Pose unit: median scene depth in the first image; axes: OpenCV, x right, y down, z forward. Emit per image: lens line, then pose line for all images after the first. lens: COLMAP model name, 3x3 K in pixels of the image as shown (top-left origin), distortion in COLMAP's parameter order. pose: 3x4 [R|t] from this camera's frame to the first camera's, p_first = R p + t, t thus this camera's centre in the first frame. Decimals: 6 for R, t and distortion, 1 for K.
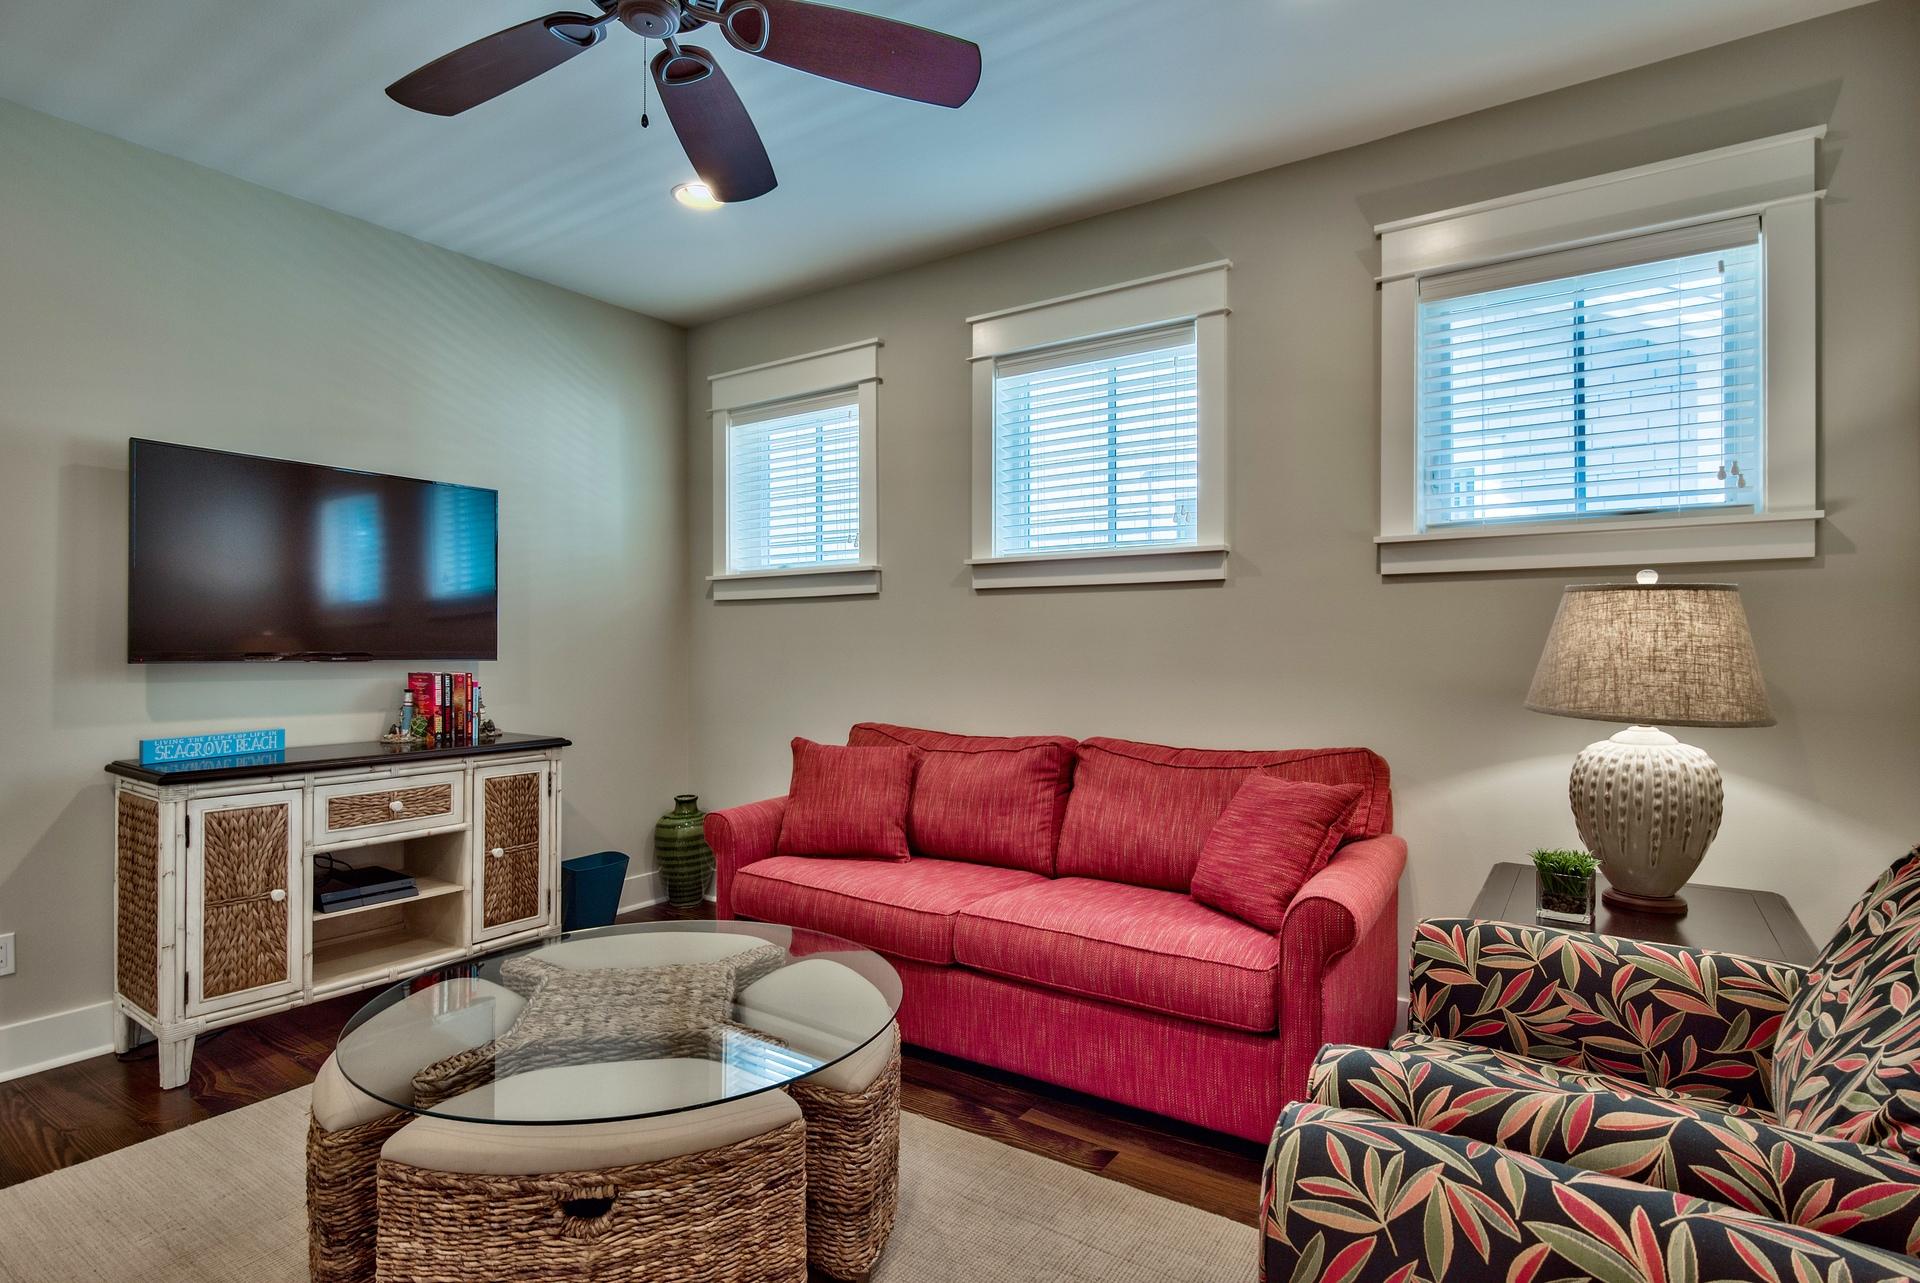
lens RADIAL K [[1006.0, 0, 954.2], [0, 1006.0, 616.1], [0, 0, 1]] dist [0.051869, 0.000086]
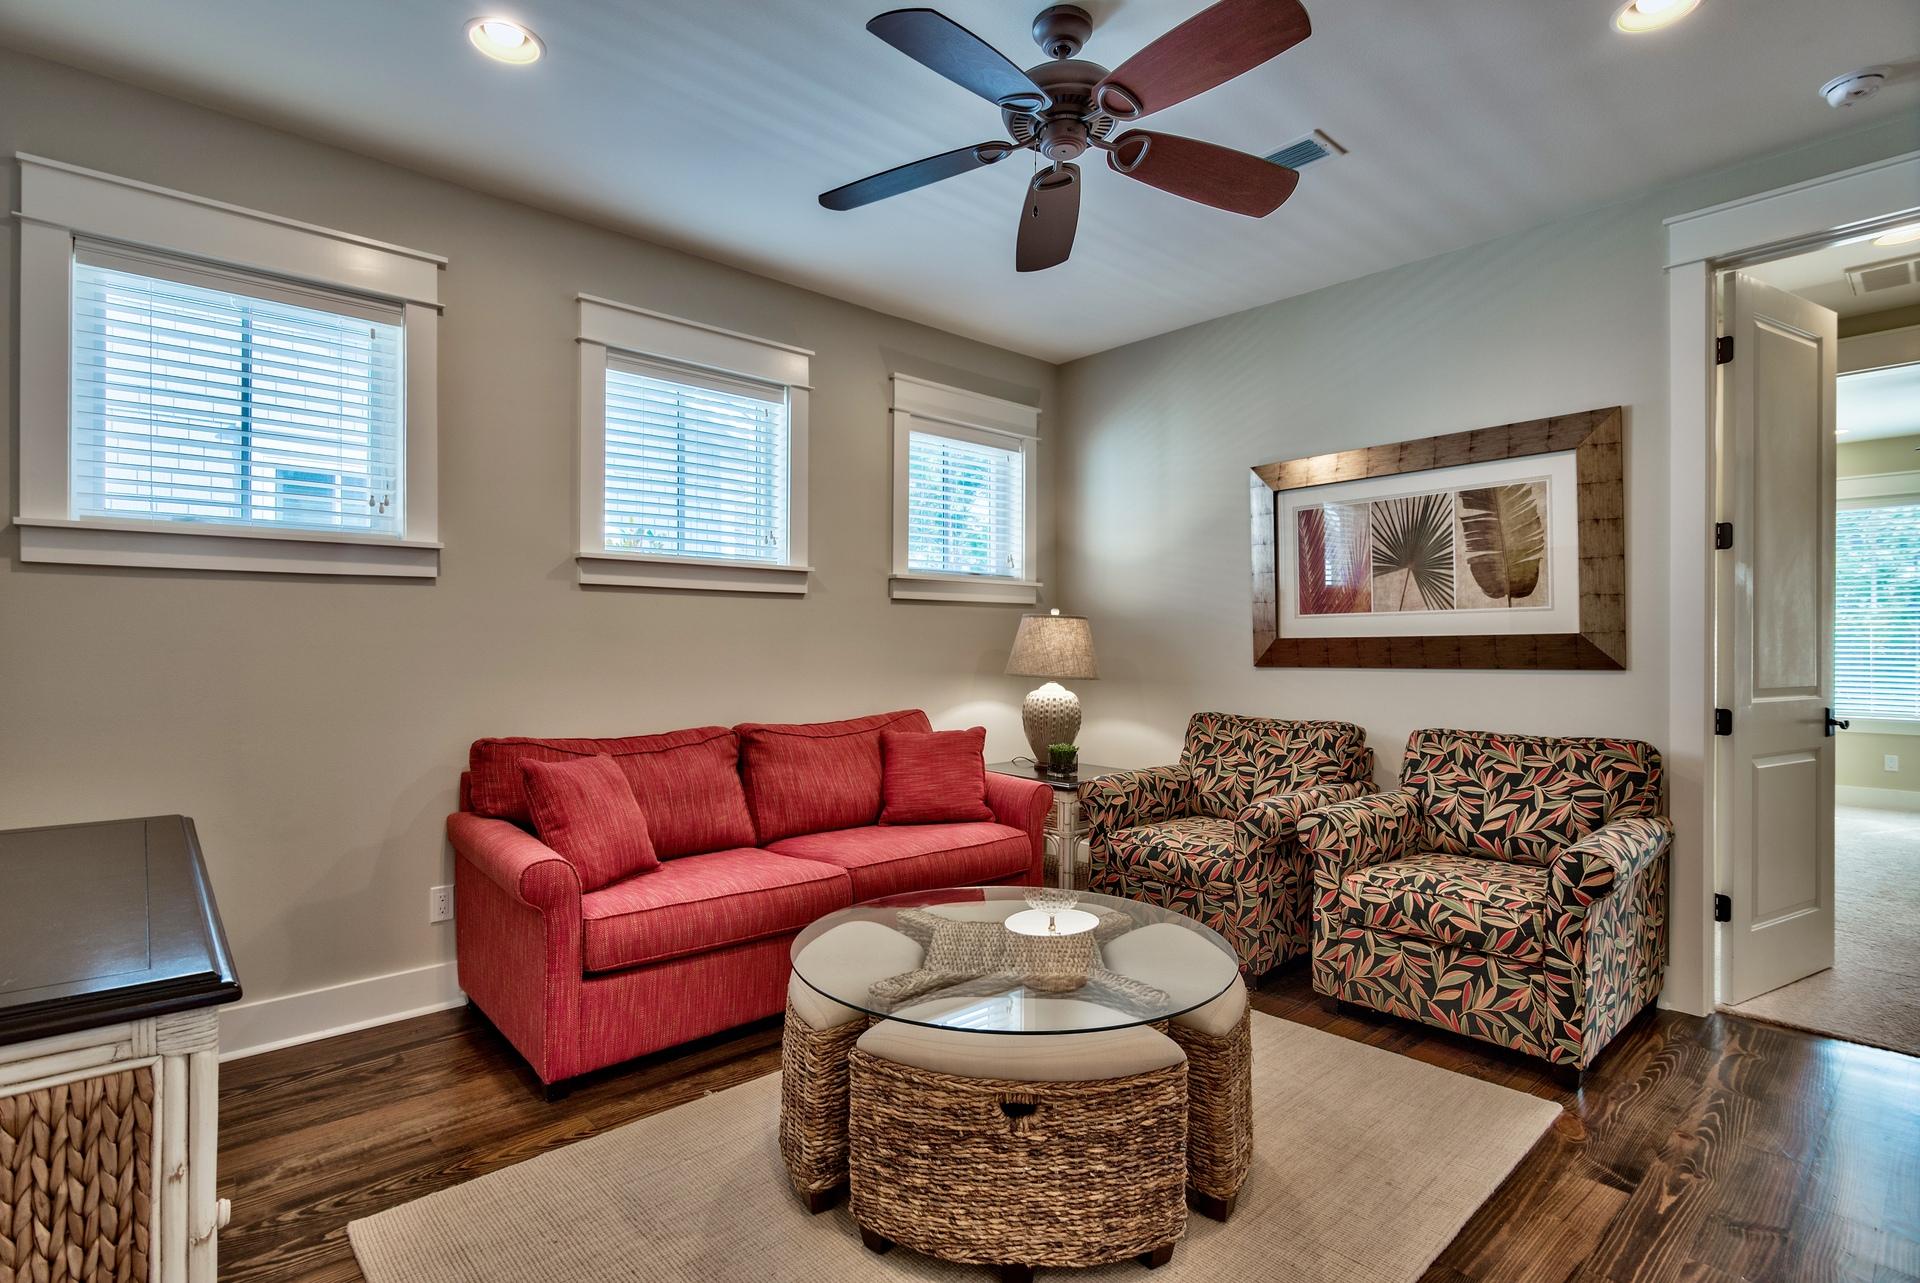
lens RADIAL K [[909.3, 0, 960.0], [0, 909.3, 641.5], [0, 0, 1]] dist [-0.039209, -0.000099]
pose [[0.223568, 0.004850, 0.974676, -0.818719], [-0.028435, 0.999594, 0.001548, 0.017871], [-0.974273, -0.028061, 0.223615, 0.533993]]
